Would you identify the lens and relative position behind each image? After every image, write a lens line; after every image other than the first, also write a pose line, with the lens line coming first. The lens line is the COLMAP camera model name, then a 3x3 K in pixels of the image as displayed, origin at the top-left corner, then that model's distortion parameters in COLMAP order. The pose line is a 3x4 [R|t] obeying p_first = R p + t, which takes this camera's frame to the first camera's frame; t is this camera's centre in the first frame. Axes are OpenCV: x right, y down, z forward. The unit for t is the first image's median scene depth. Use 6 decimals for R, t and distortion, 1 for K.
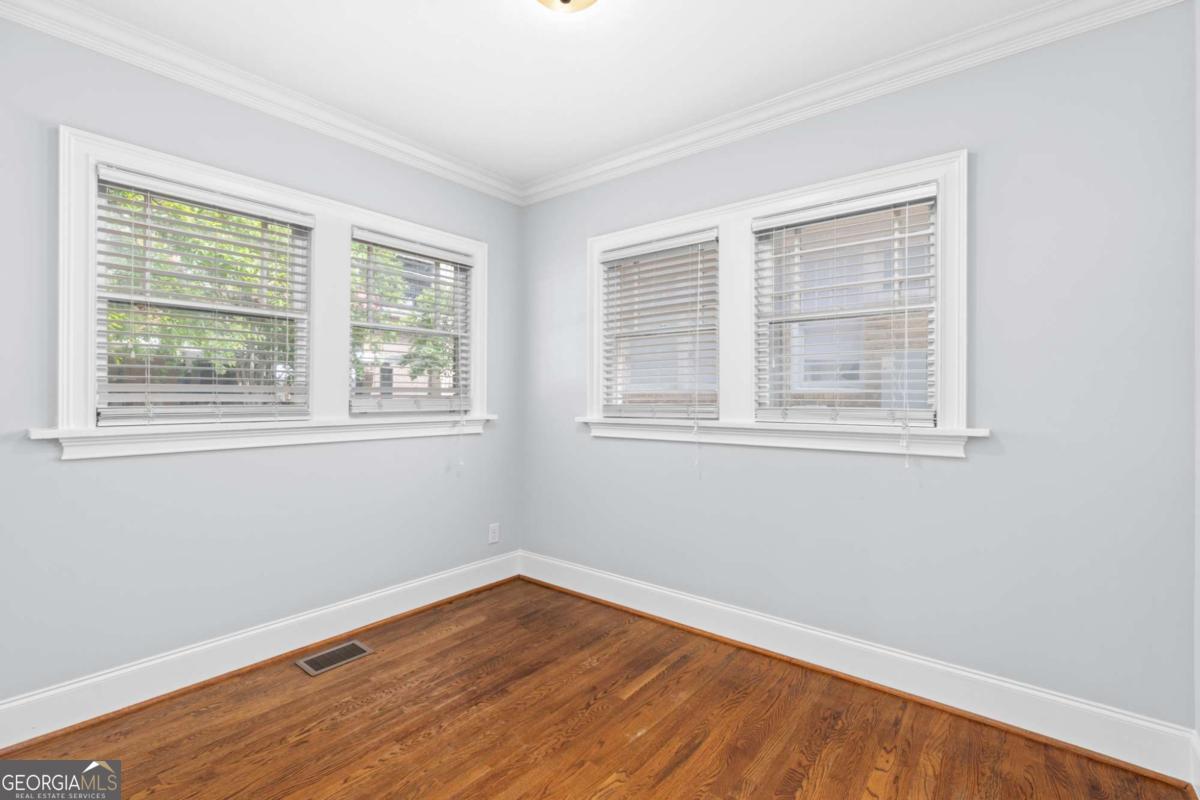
lens RADIAL K [[539.4, 0, 600.0], [0, 539.4, 400.0], [0, 0, 1]] dist [0.023003, -0.000063]
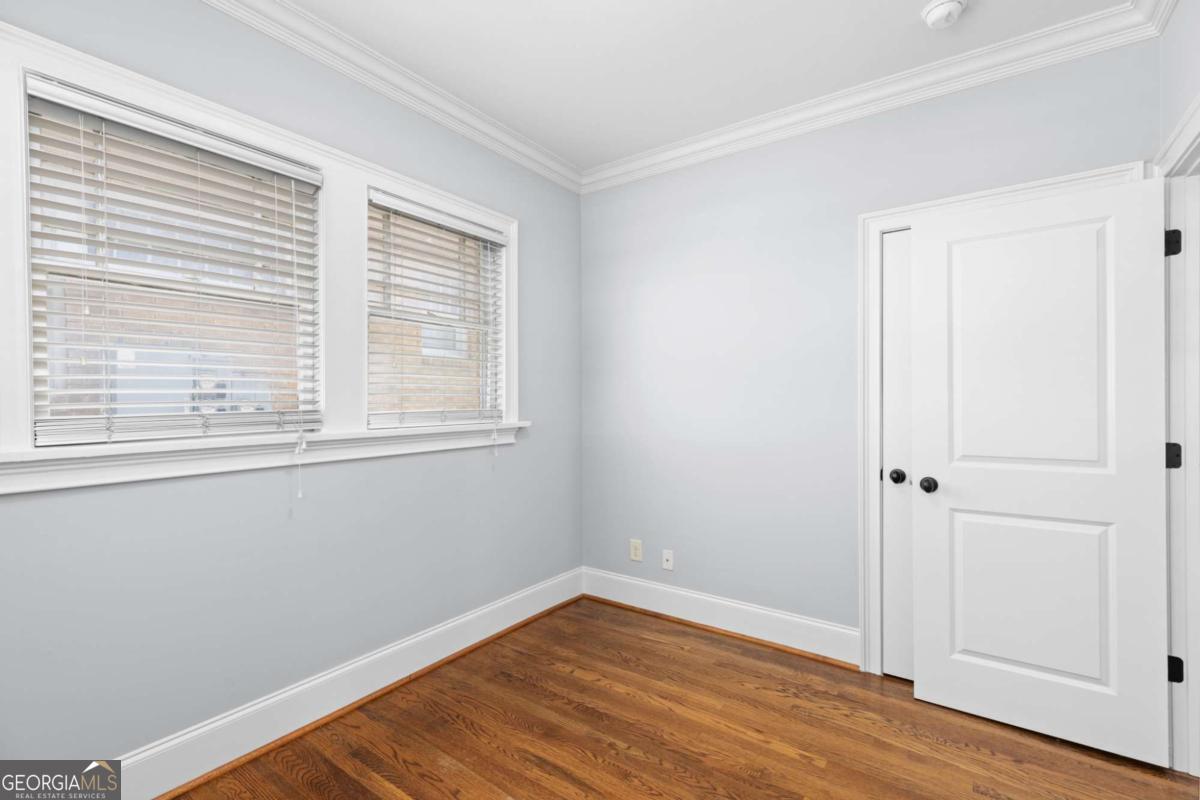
lens RADIAL K [[533.9, 0, 592.3], [0, 533.9, 402.3], [0, 0, 1]] dist [-0.001883, 0.000152]
pose [[-0.045945, 0.004313, 0.998935, -0.721580], [0.012902, 0.999910, -0.003723, 0.010445], [-0.998861, 0.012717, -0.045997, 0.885760]]
